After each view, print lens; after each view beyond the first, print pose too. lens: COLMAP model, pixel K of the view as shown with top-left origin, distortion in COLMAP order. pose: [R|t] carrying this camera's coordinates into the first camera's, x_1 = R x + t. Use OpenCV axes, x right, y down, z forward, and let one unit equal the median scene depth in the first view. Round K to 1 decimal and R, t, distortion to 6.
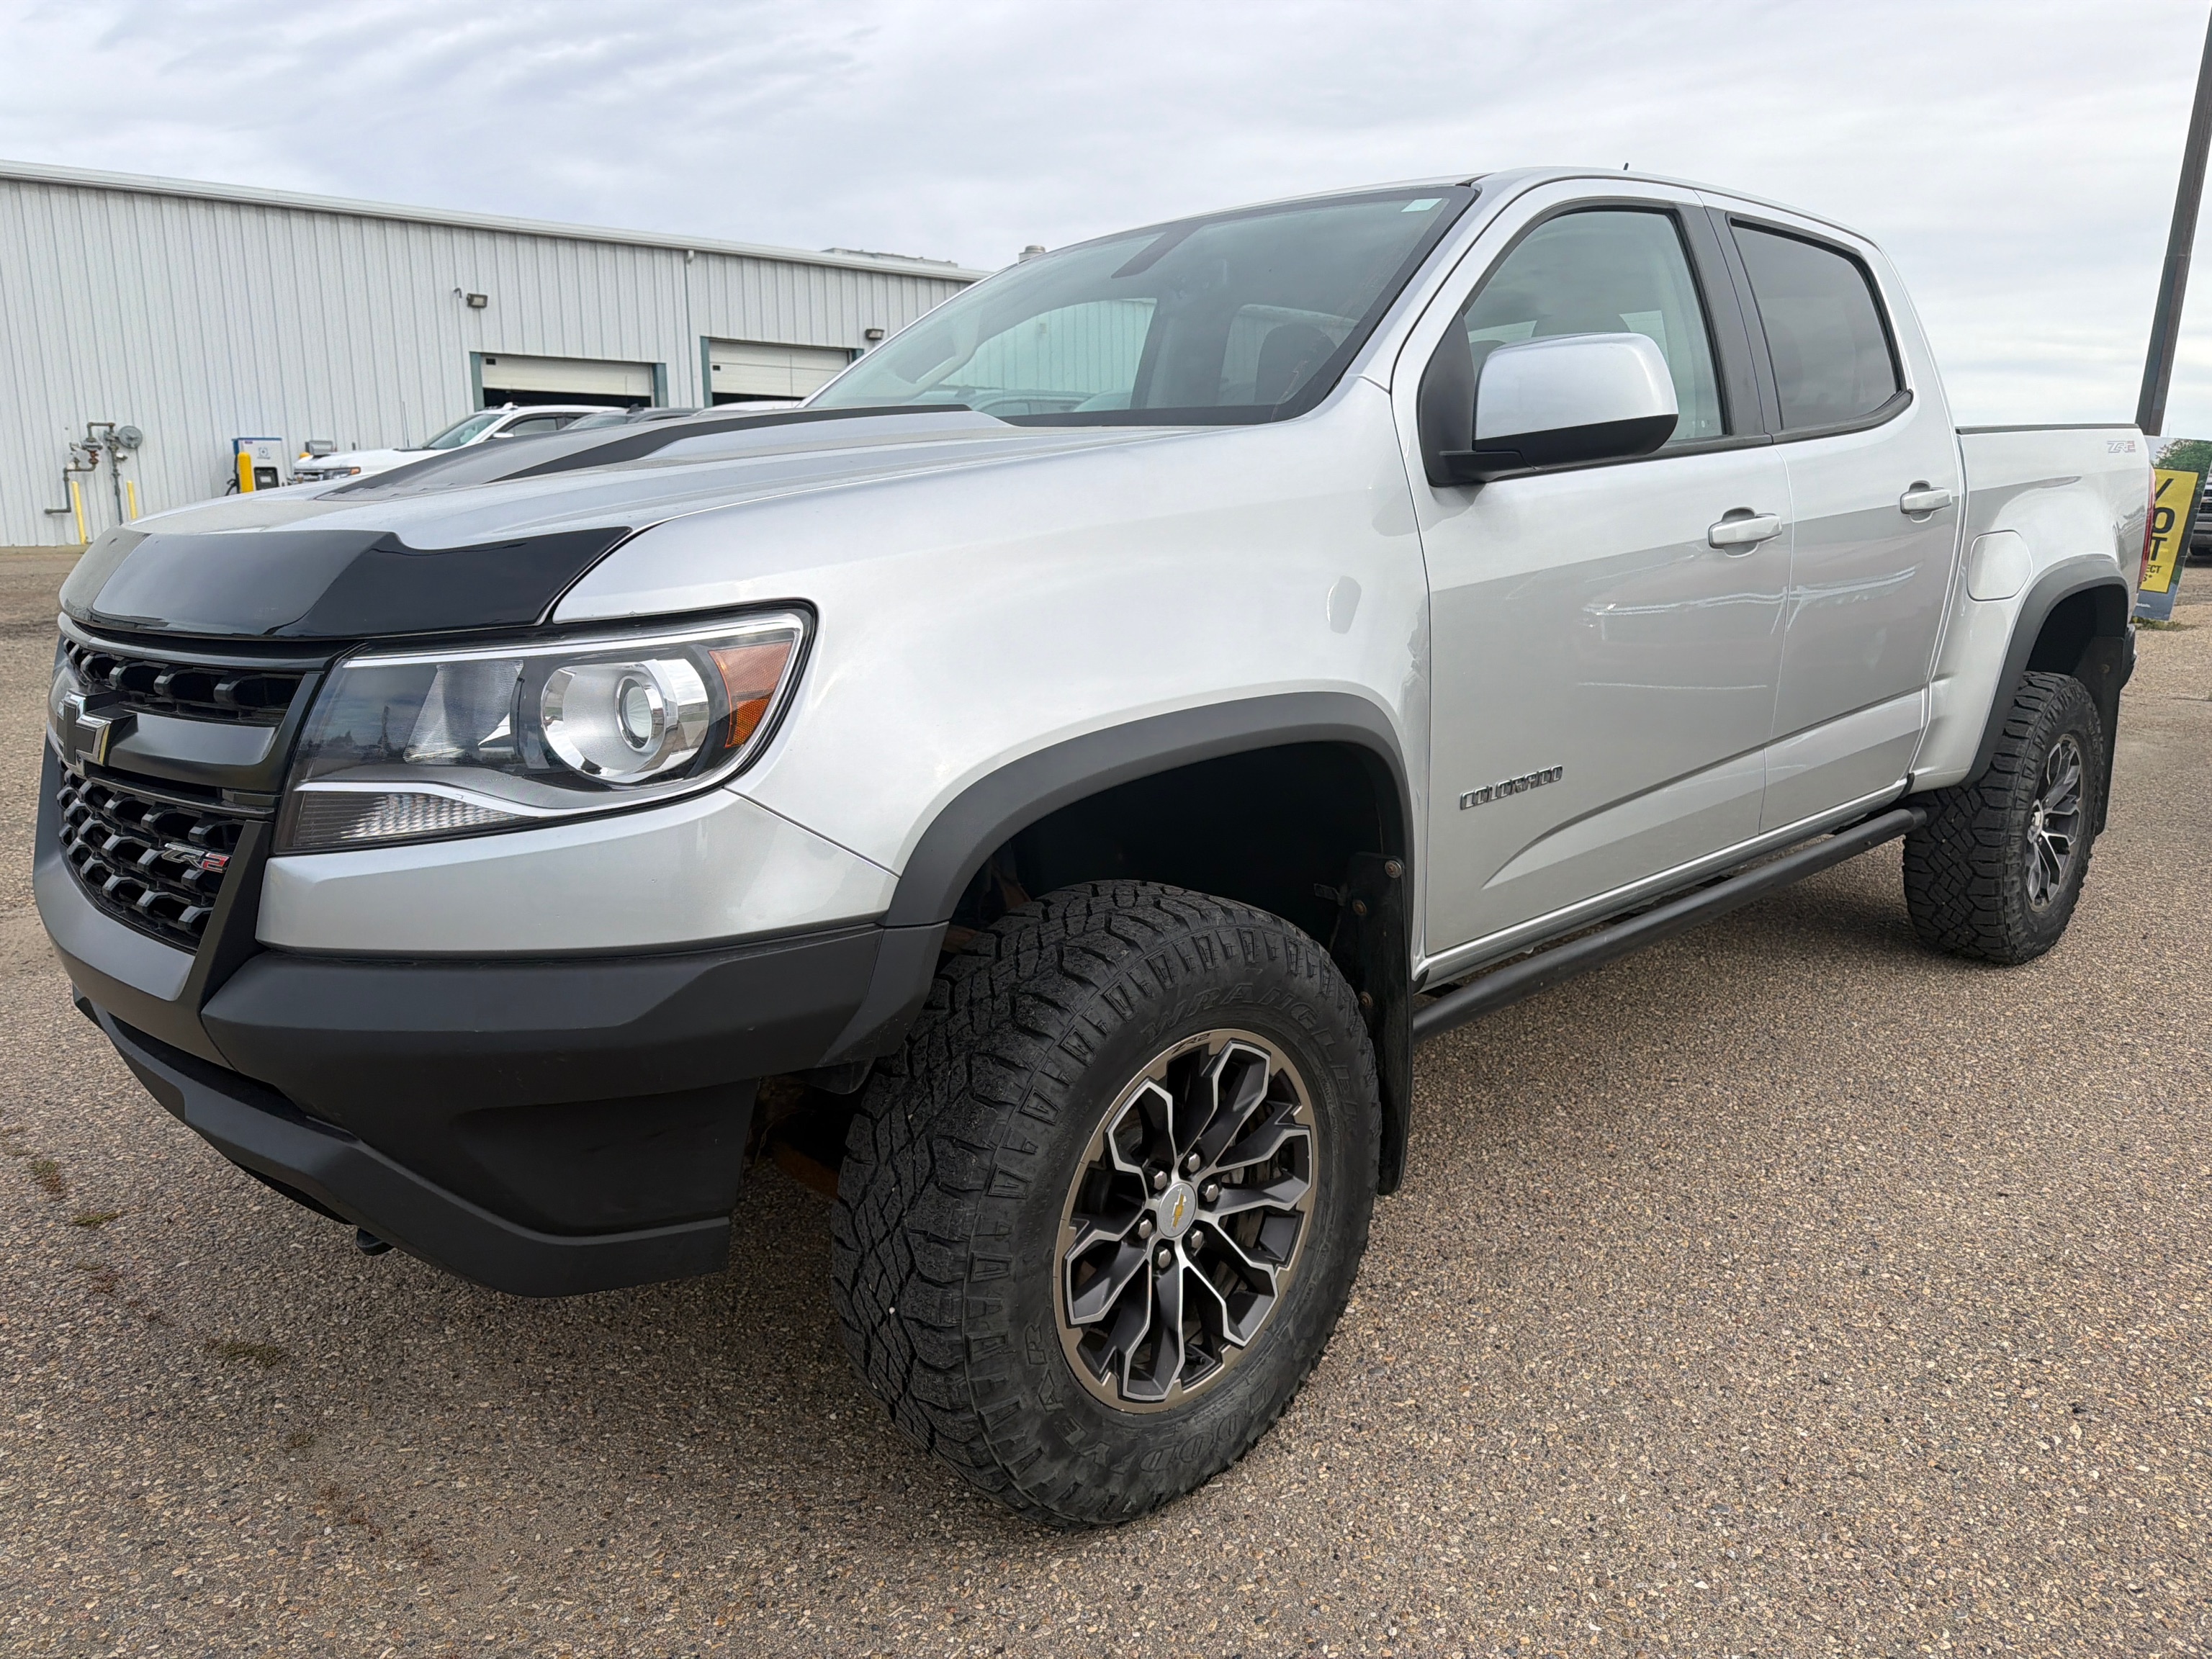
lens RADIAL K [[1580.7, 0, 1106.0], [0, 1580.7, 829.5], [0, 0, 1]] dist [0.036541, -0.031279]
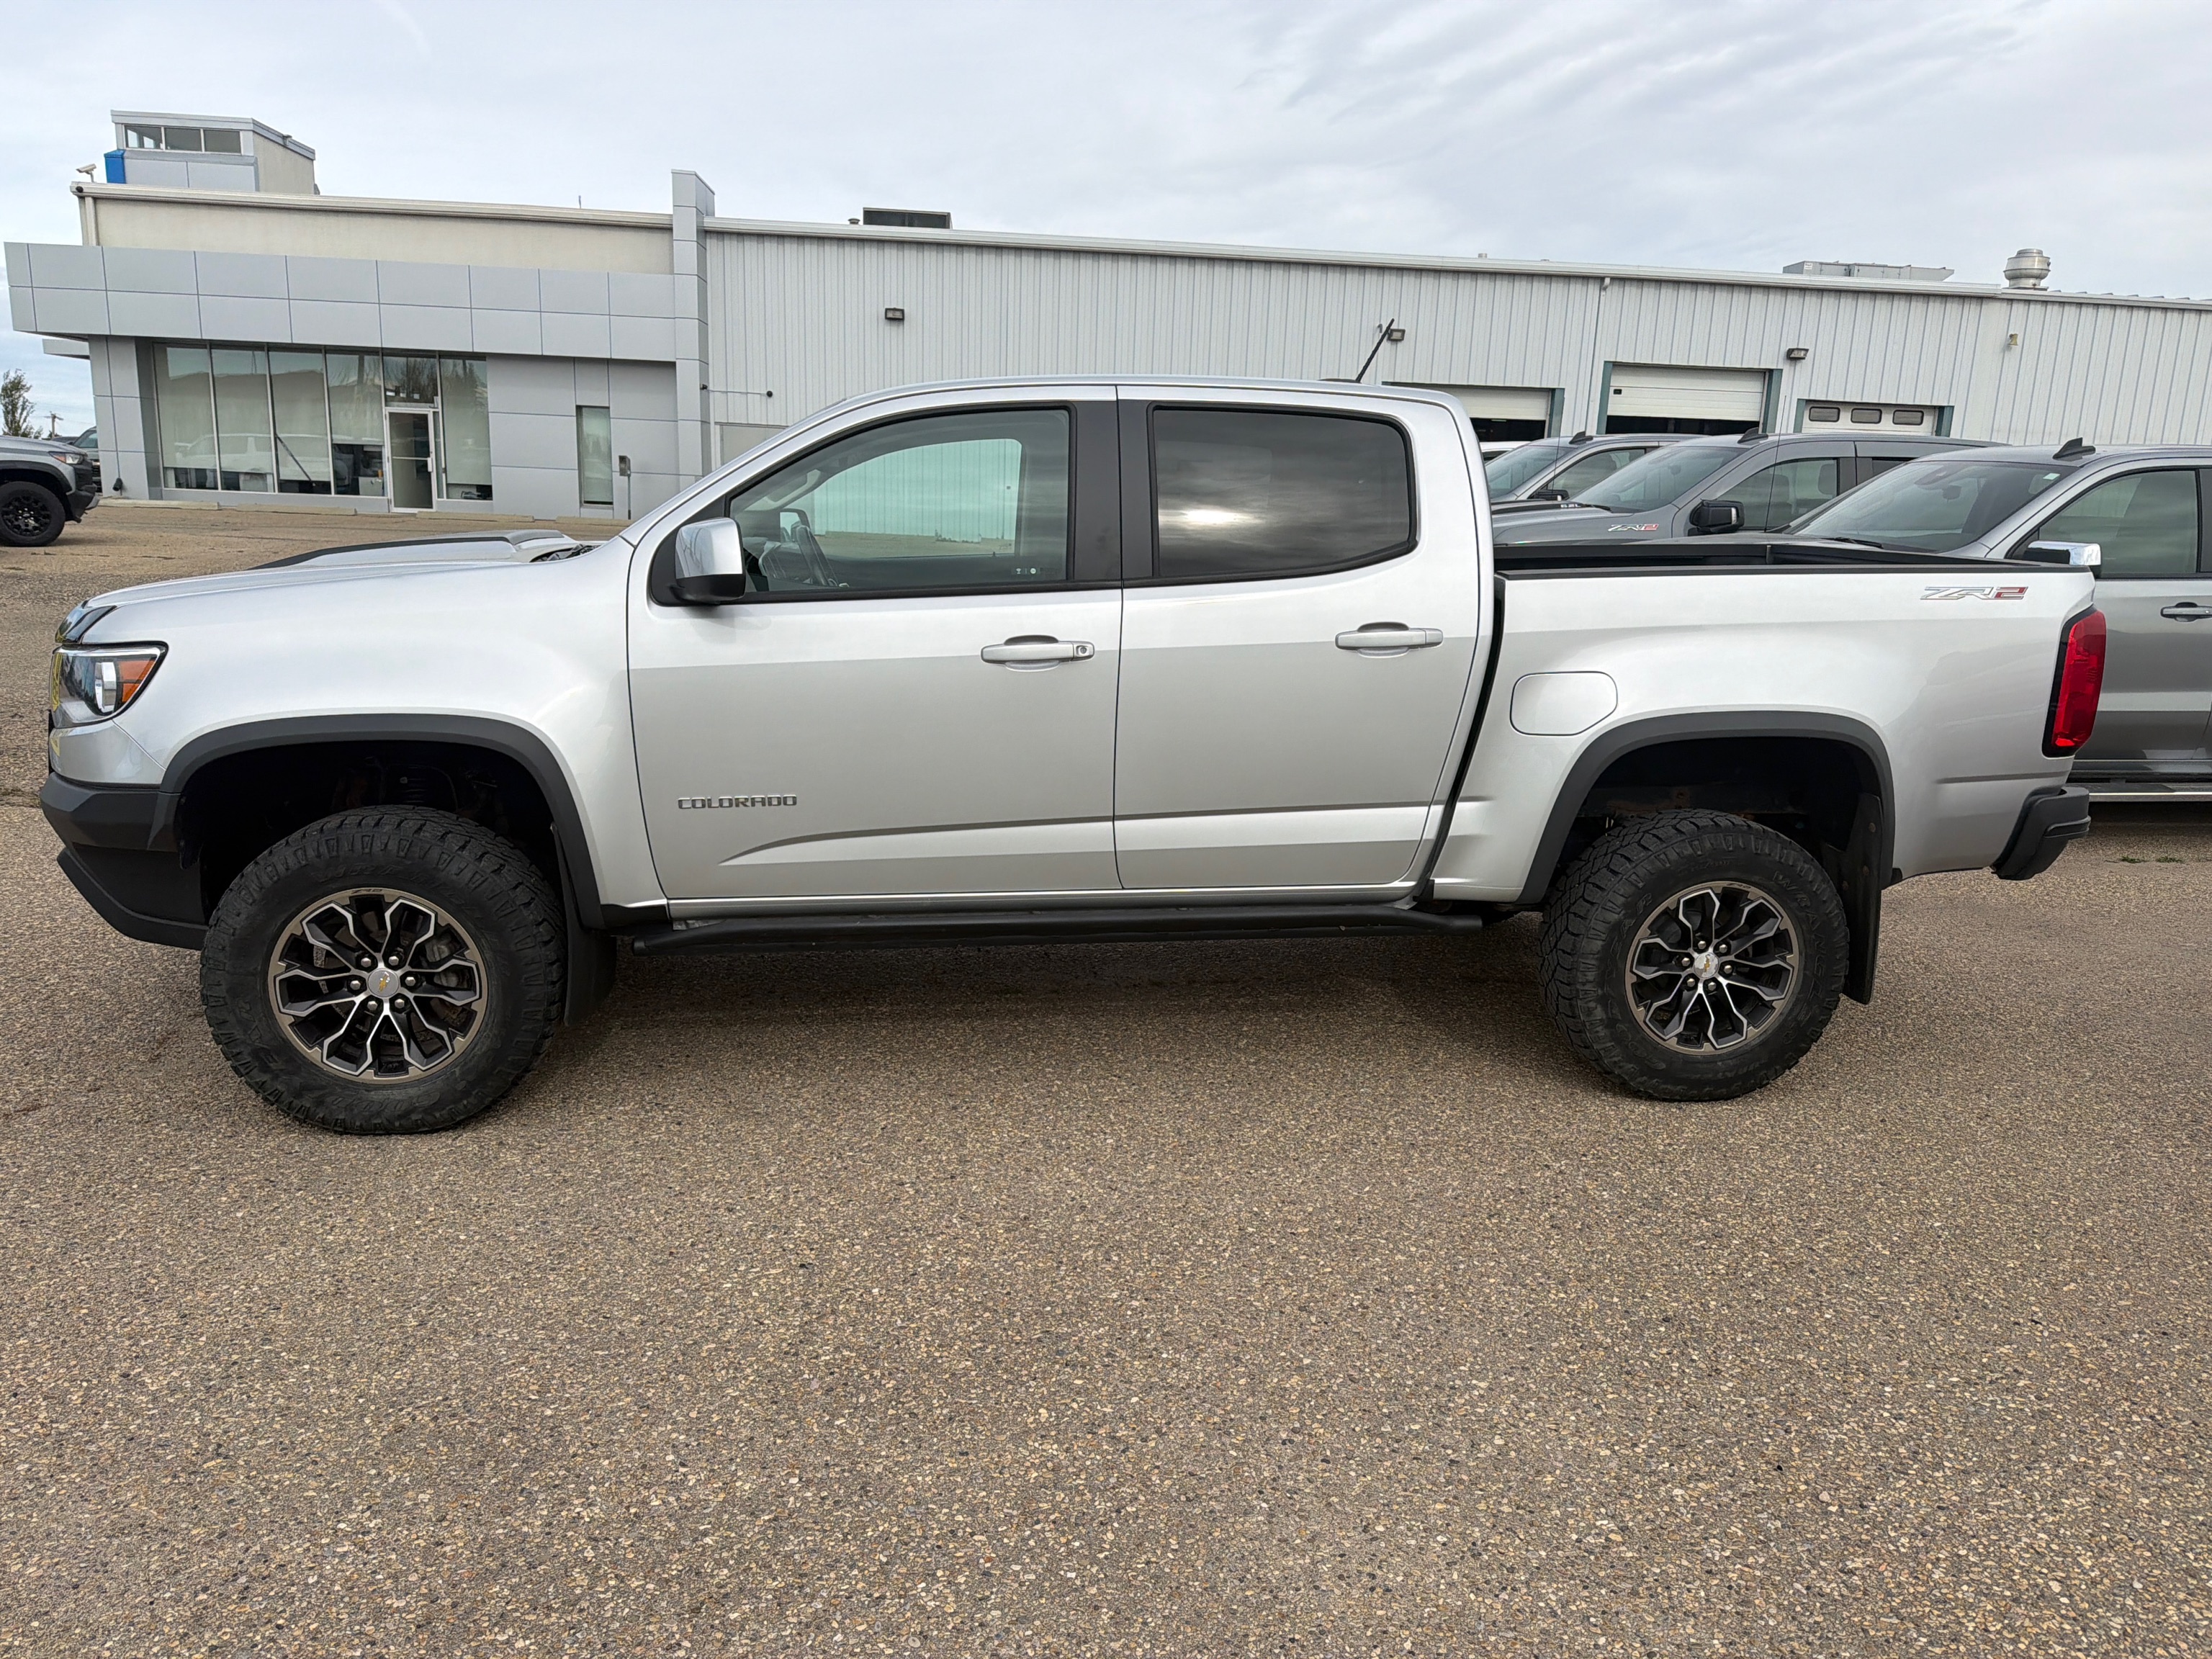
lens RADIAL K [[1562.5, 0, 1101.5], [0, 1562.5, 843.0], [0, 0, 1]] dist [0.032491, -0.025179]
pose [[0.806937, 0.162239, -0.567919, 0.975094], [-0.158400, 0.985755, 0.056538, -0.089477], [0.569002, 0.044336, 0.821140, -0.025601]]
